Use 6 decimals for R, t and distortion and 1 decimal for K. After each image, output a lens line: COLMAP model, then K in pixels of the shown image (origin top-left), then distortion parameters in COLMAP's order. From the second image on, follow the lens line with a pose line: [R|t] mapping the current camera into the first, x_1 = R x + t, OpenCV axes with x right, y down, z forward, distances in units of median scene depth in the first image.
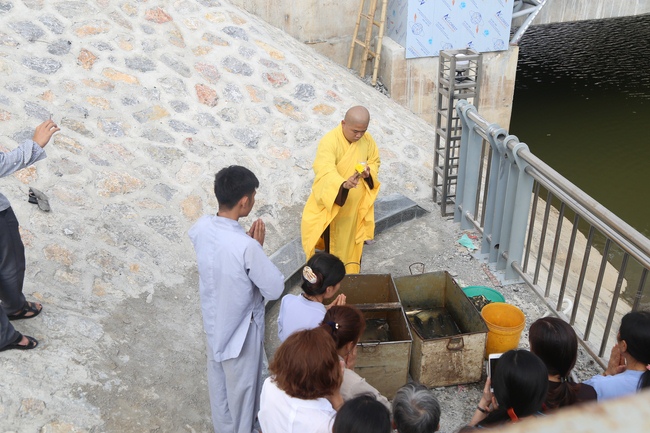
lens RADIAL K [[692.2, 0, 325.0], [0, 692.2, 216.5], [0, 0, 1]] dist [0.037860, 0.005817]
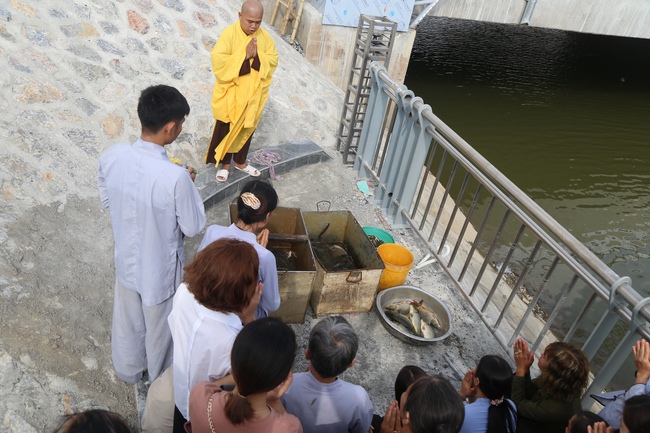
lens RADIAL K [[539.2, 0, 325.0], [0, 539.2, 216.5], [0, 0, 1]] dist [-0.064994, 0.090664]
pose [[0.976109, 0.098118, 0.193864, -0.023929], [-0.114783, 0.990428, 0.076659, 0.022392], [-0.184487, -0.097079, 0.978029, 0.144085]]
